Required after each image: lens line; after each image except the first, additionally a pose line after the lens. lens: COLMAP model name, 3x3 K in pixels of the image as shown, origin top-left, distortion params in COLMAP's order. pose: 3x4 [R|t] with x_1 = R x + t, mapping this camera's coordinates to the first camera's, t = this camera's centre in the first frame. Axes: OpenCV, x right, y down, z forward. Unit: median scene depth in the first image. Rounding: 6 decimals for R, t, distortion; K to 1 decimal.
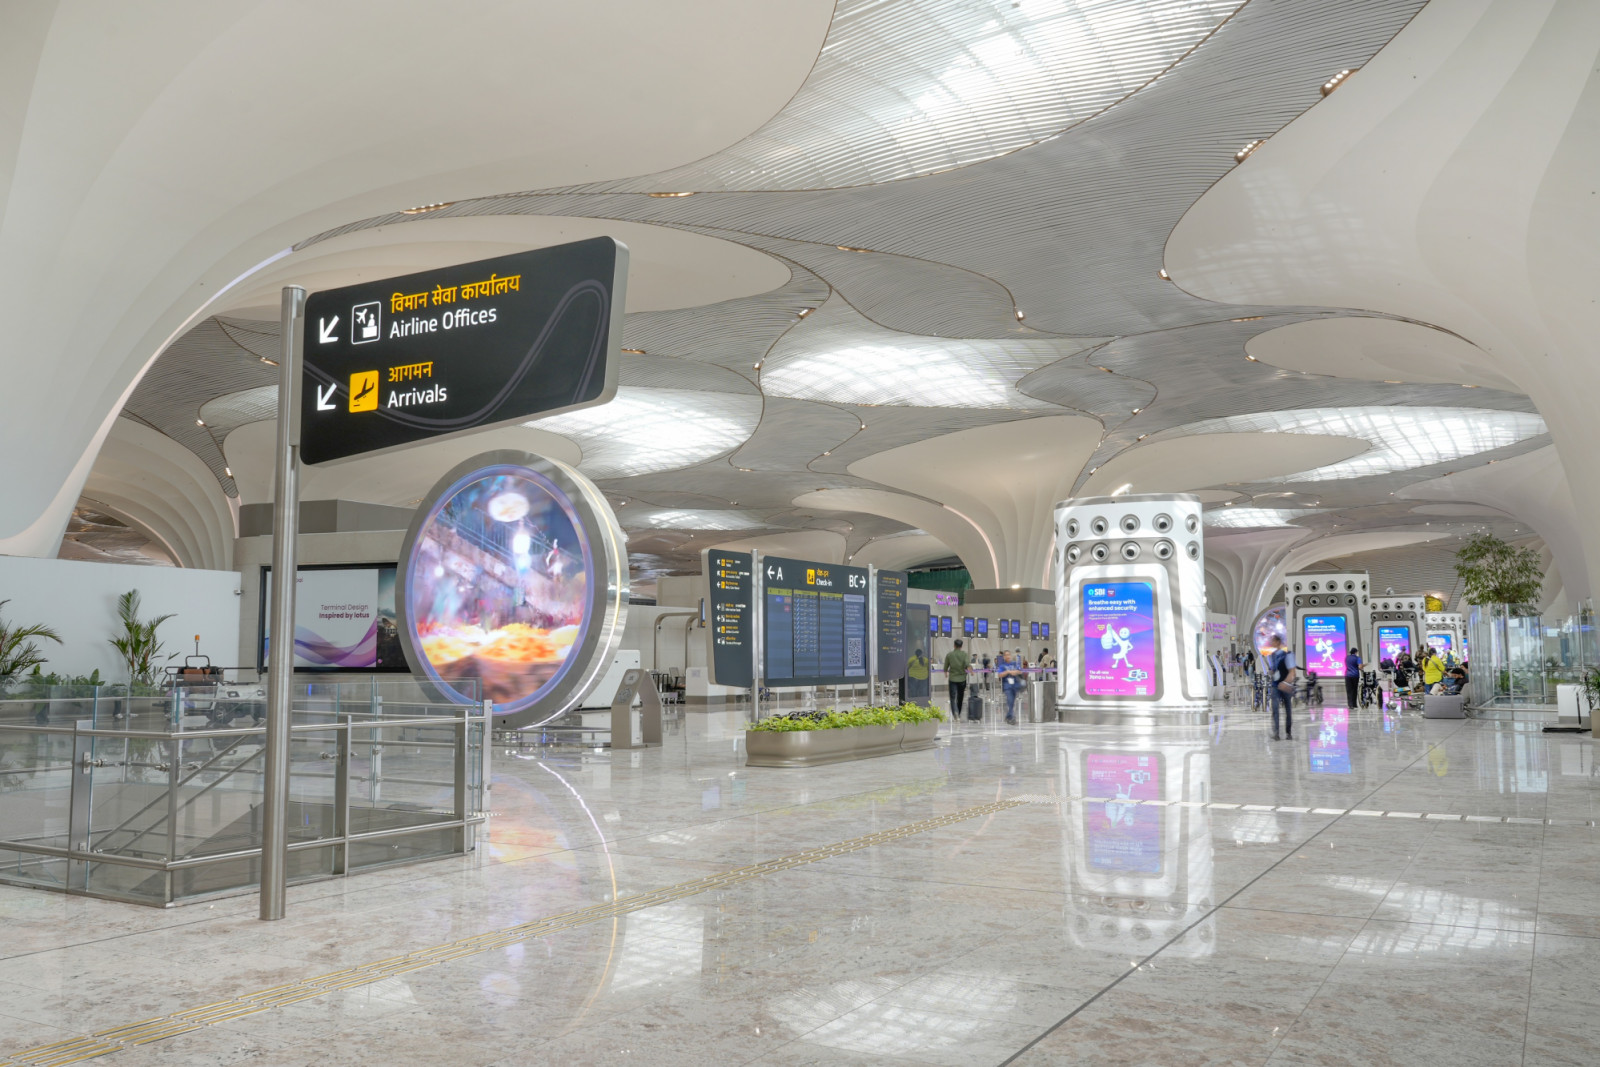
lens RADIAL K [[1267.7, 0, 800.0], [0, 1267.7, 533.5], [0, 0, 1]] dist [-0.008620, -0.001798]
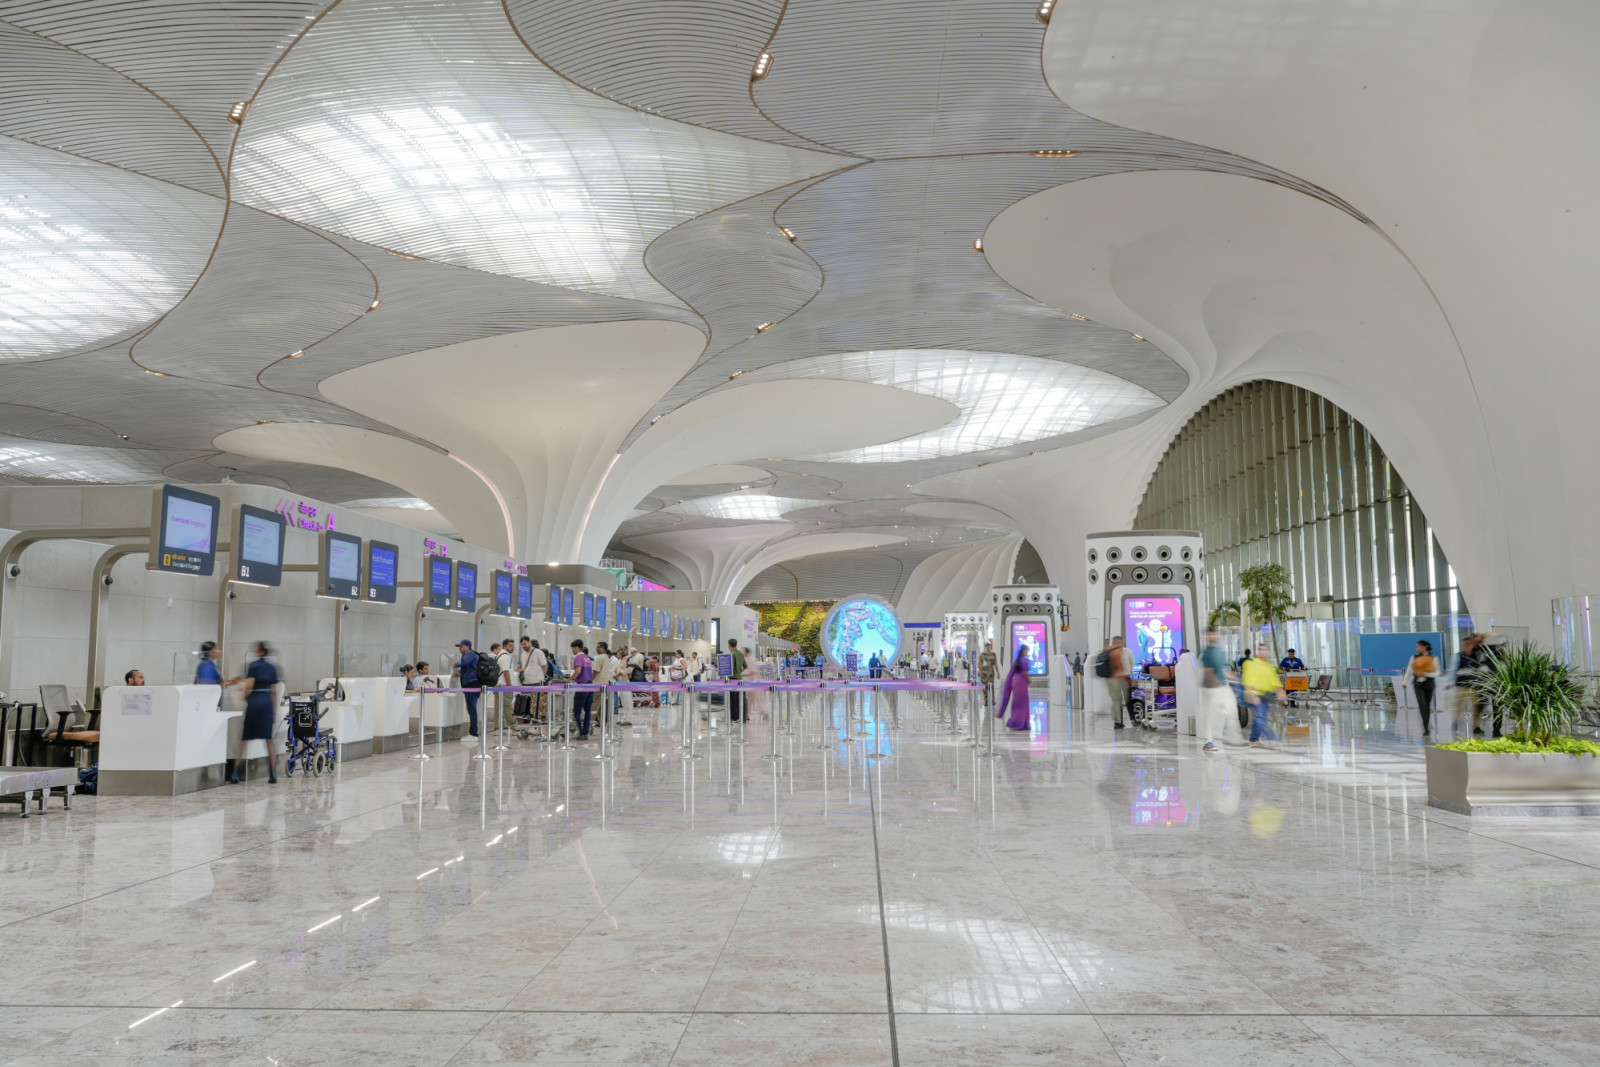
lens RADIAL K [[1267.7, 0, 800.0], [0, 1267.7, 533.5], [0, 0, 1]] dist [-0.008620, -0.001798]
pose [[0.893440, 0.043654, 0.447057, -0.038923], [-0.042437, 0.999018, -0.012742, 0.031293], [-0.447174, -0.007588, 0.894415, 0.312490]]
